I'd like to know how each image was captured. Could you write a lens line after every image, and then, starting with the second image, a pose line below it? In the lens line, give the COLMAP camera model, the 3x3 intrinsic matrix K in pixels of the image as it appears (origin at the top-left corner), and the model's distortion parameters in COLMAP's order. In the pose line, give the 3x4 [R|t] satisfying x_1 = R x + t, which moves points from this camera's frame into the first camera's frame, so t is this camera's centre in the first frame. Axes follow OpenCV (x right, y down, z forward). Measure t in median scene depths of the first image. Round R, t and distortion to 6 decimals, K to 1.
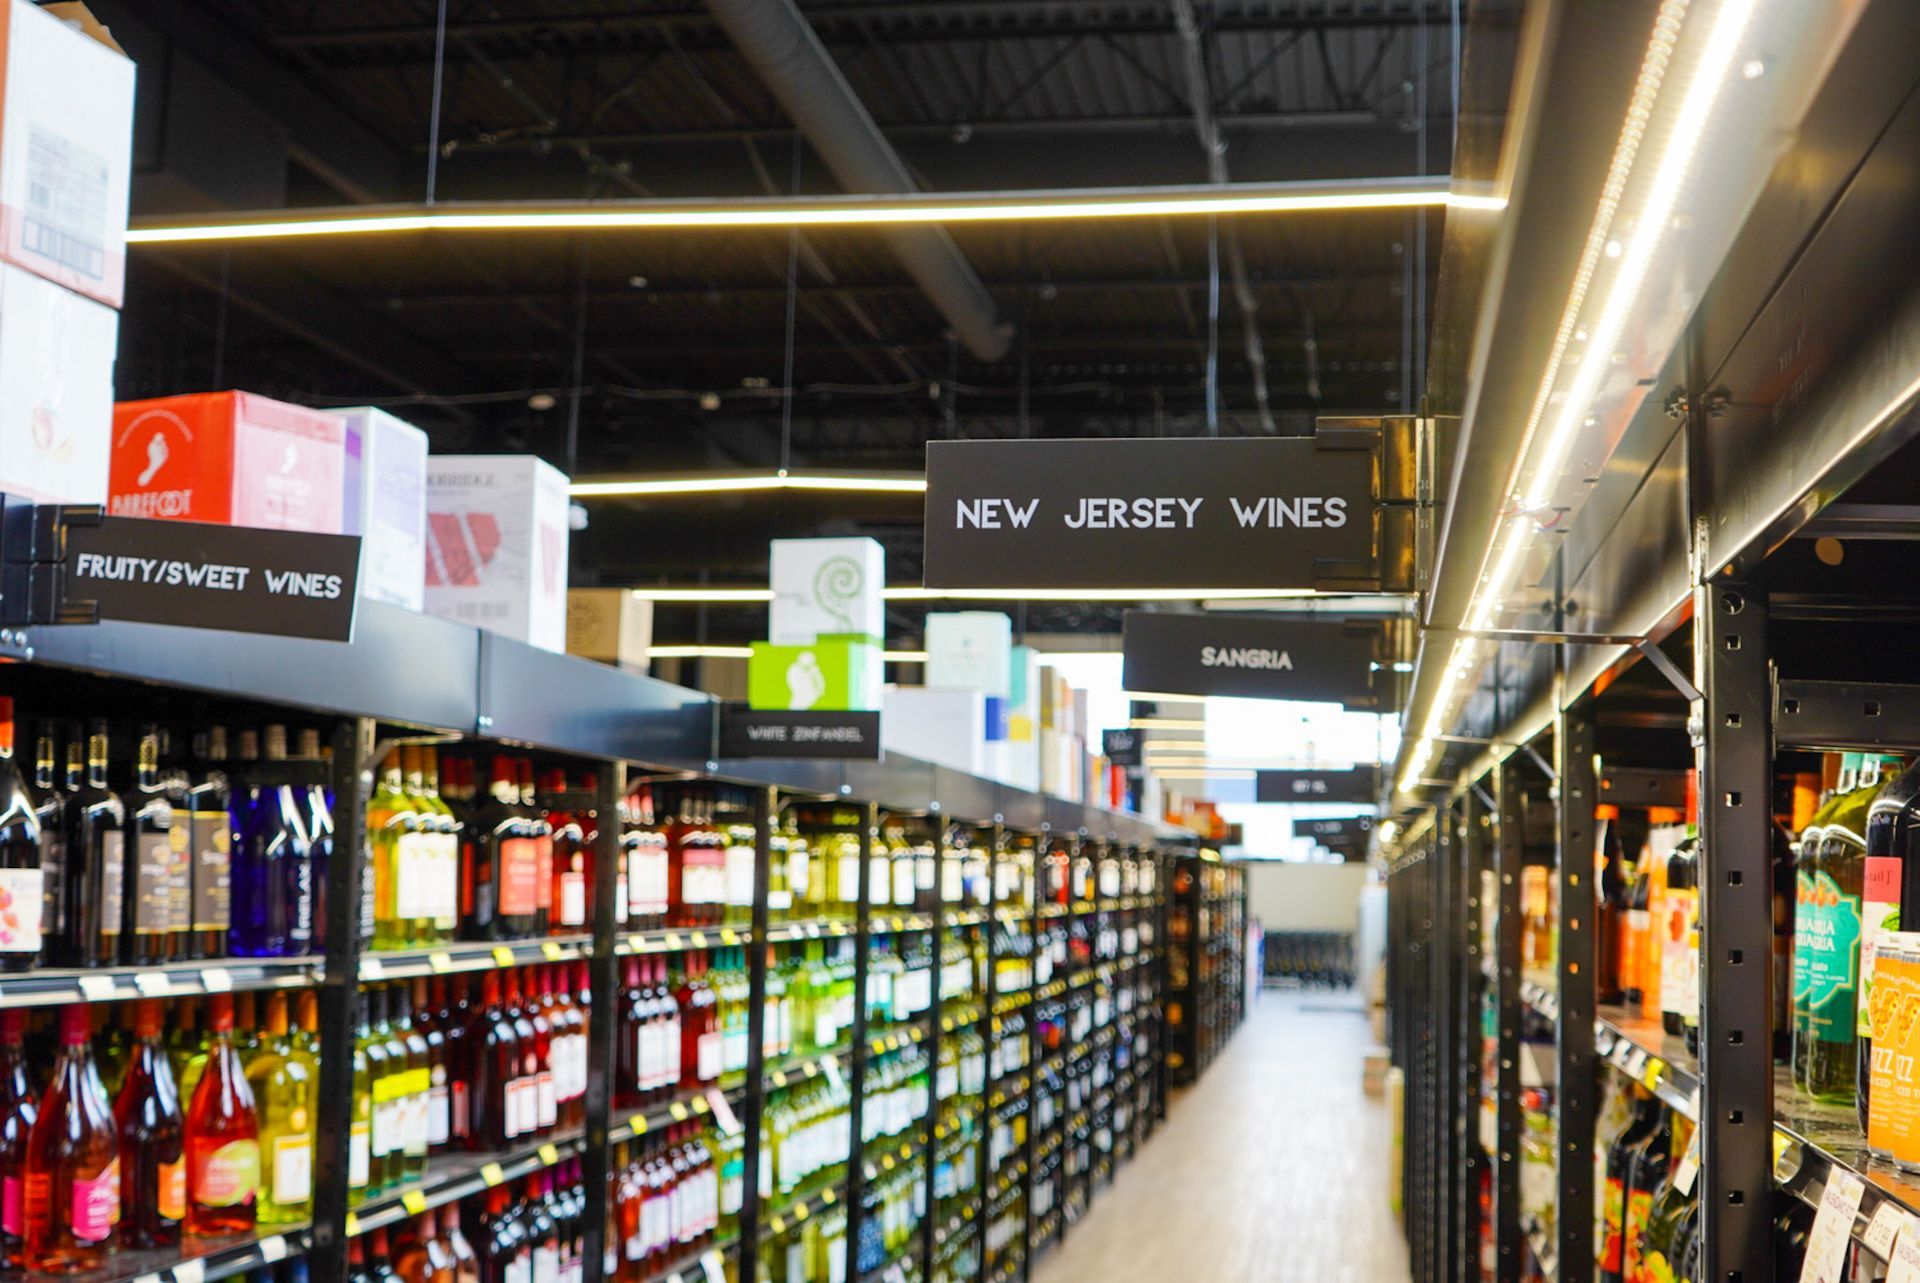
lens RADIAL K [[2412.9, 0, 957.8], [0, 2412.9, 670.3], [0, 0, 1]] dist [-0.094862, 0.064315]
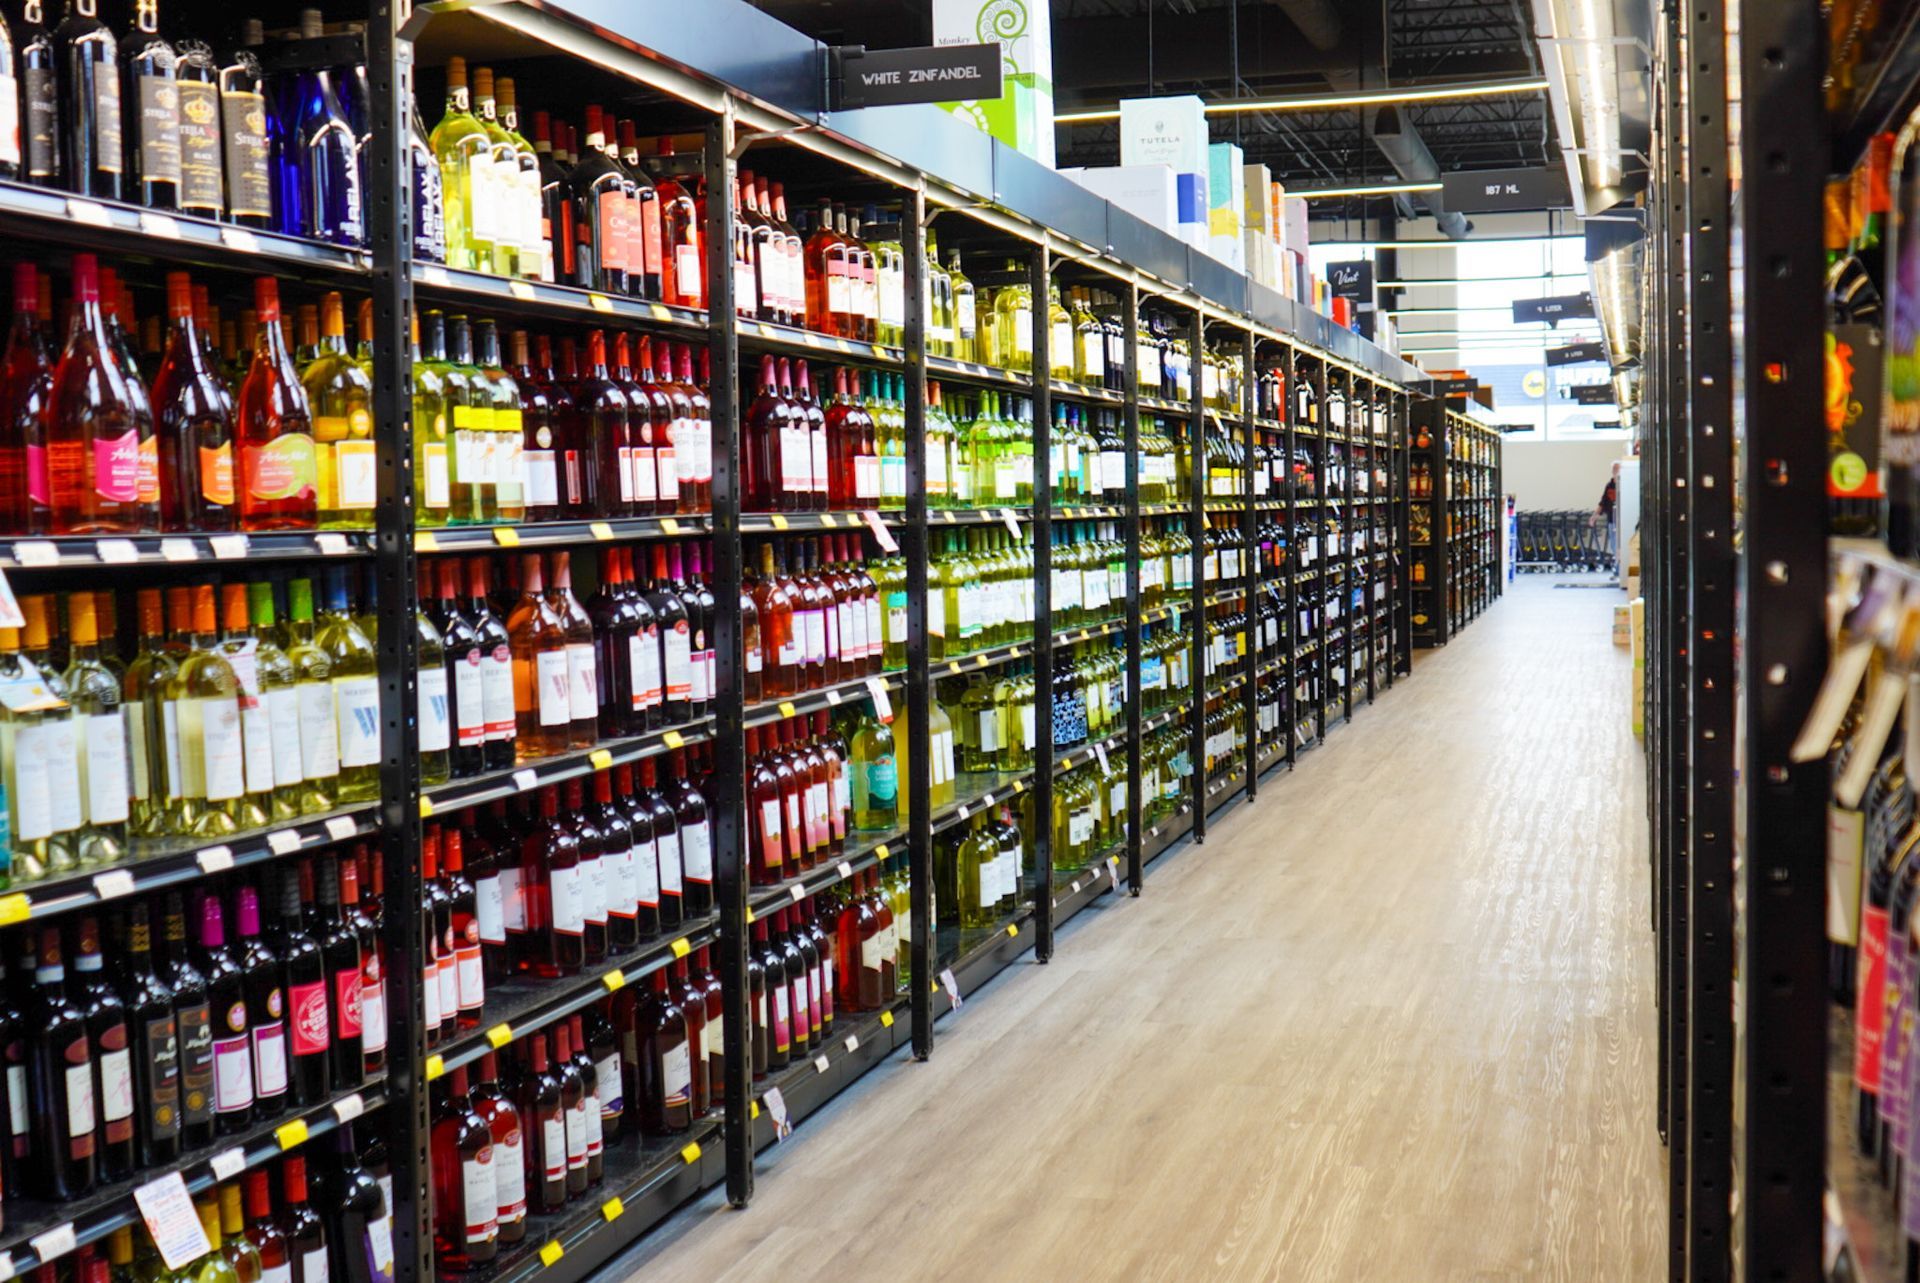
lens RADIAL K [[2420.0, 0, 1006.5], [0, 2420.0, 608.7], [0, 0, 1]] dist [-0.072570, 0.054311]
pose [[0.995258, -0.037841, -0.089604, 0.031686], [0.048881, 0.991026, 0.124411, 0.080695], [0.084092, -0.128201, 0.988177, 0.037092]]
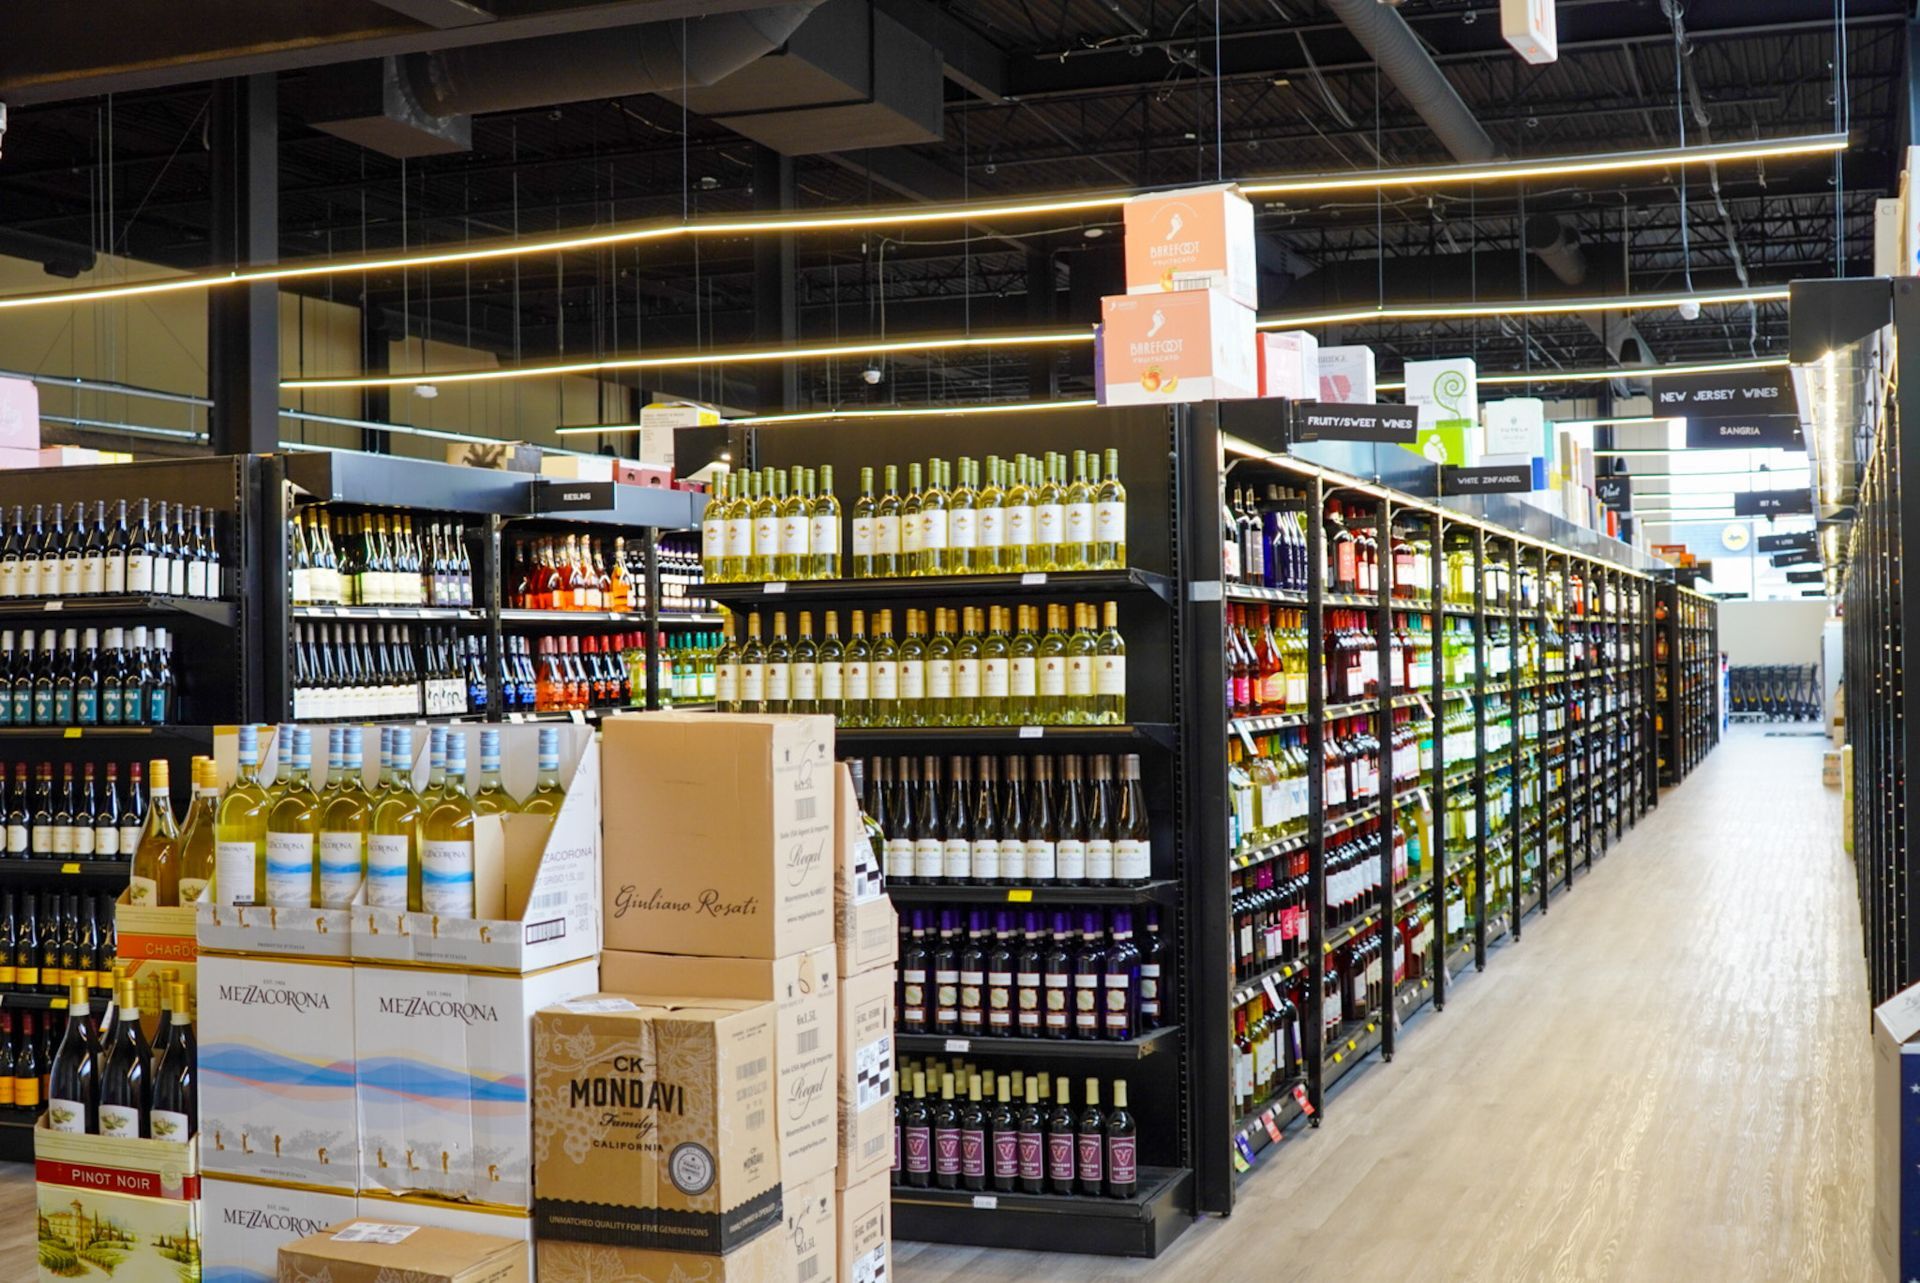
lens RADIAL K [[2420.0, 0, 1006.5], [0, 2420.0, 608.7], [0, 0, 1]] dist [-0.072570, 0.054311]
pose [[0.985778, -0.041915, -0.162744, -0.091284], [0.052481, 0.996746, 0.061180, -0.005777], [0.159651, -0.068851, 0.984770, -0.620532]]
